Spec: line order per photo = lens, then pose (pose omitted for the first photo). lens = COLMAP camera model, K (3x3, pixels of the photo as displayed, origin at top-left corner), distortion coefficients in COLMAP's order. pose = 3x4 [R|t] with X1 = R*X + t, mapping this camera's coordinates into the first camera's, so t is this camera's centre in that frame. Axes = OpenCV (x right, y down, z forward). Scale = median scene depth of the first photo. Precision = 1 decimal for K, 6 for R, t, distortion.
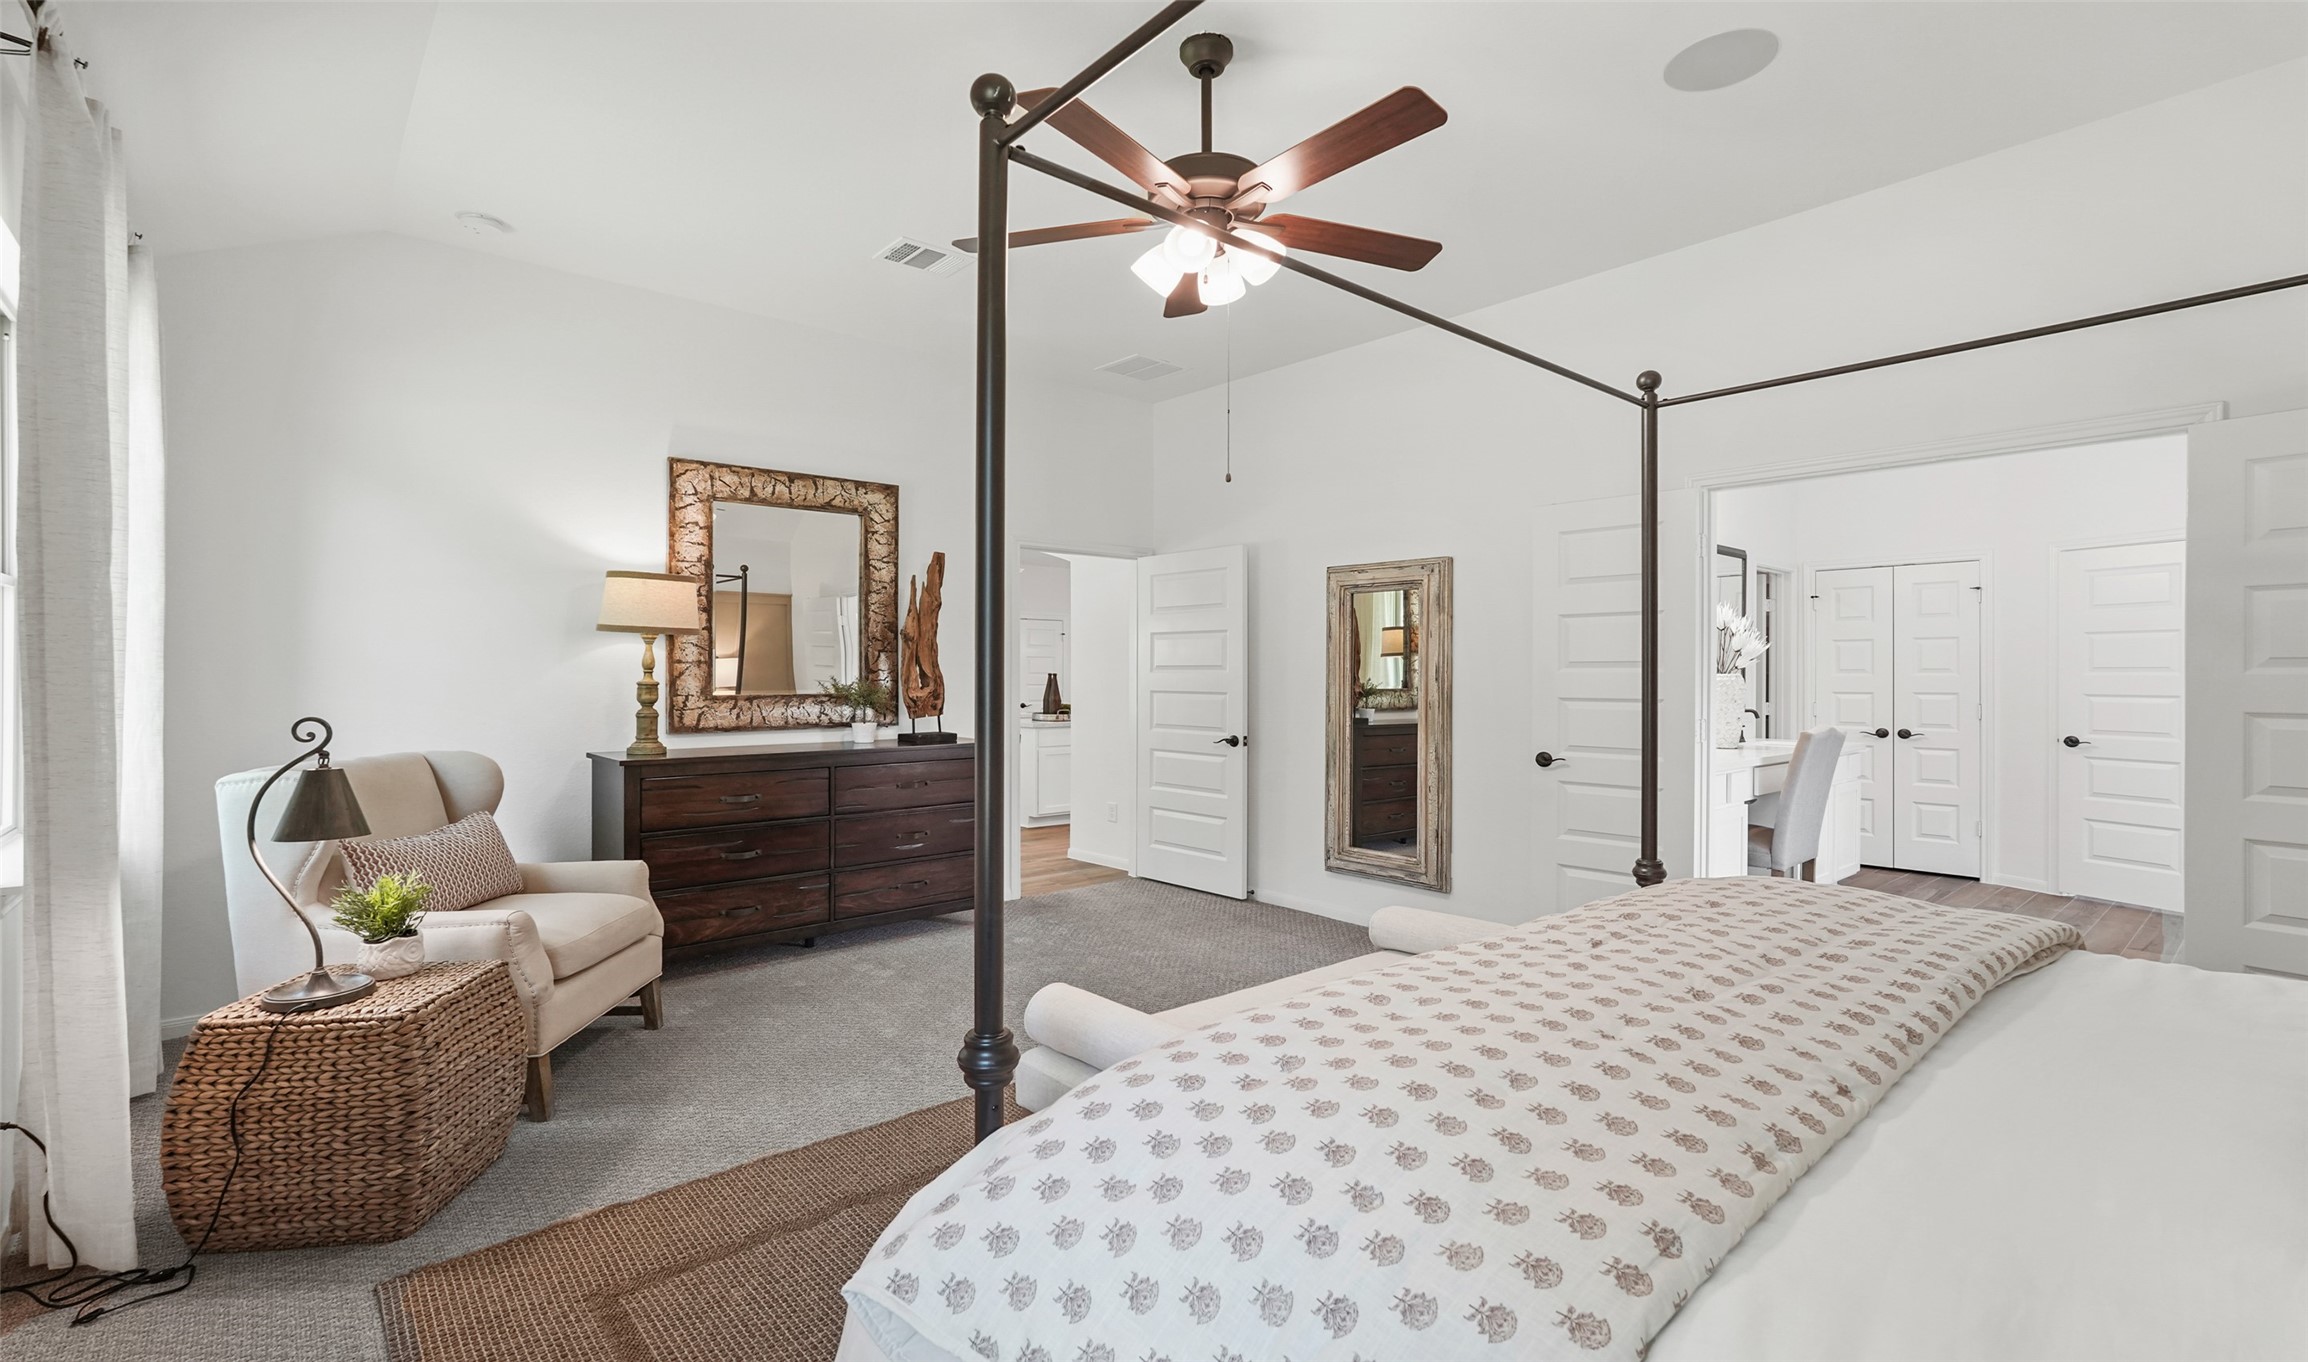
lens RADIAL K [[982.0, 0, 1176.4], [0, 982.0, 660.9], [0, 0, 1]] dist [-0.003282, -0.000301]
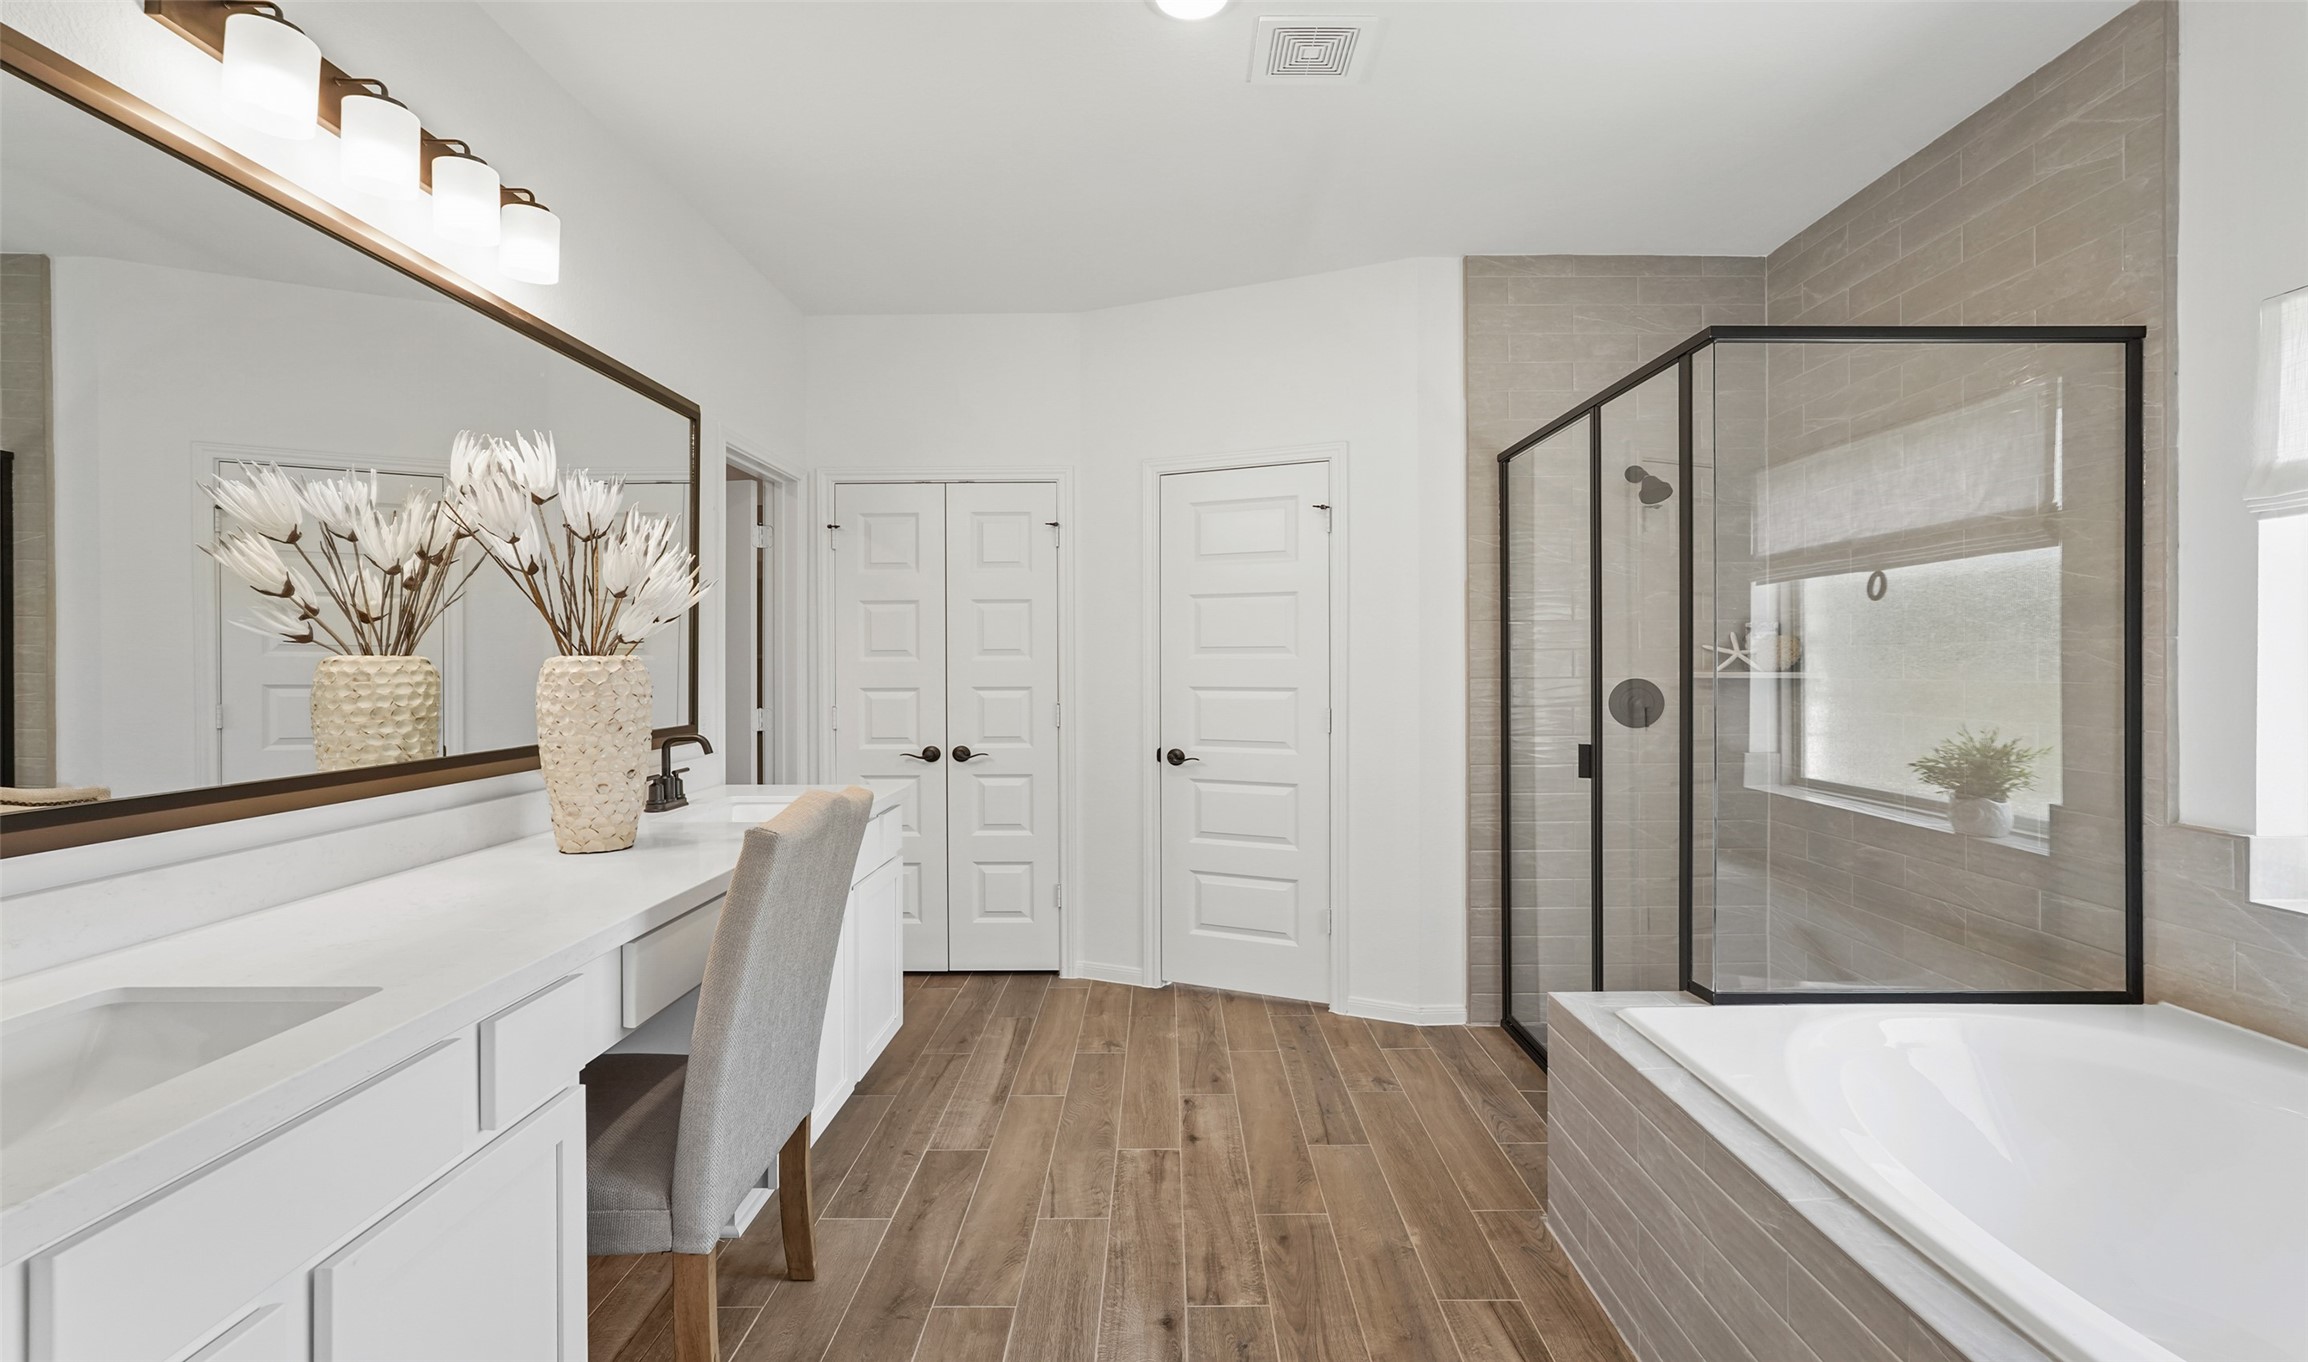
lens RADIAL K [[982.0, 0, 1176.4], [0, 982.0, 660.9], [0, 0, 1]] dist [-0.003282, -0.000301]
pose [[0.637620, -0.004116, 0.770340, 0.361815], [0.001935, 0.999991, 0.003742, 0.013457], [-0.770349, -0.000895, 0.637622, 0.515044]]
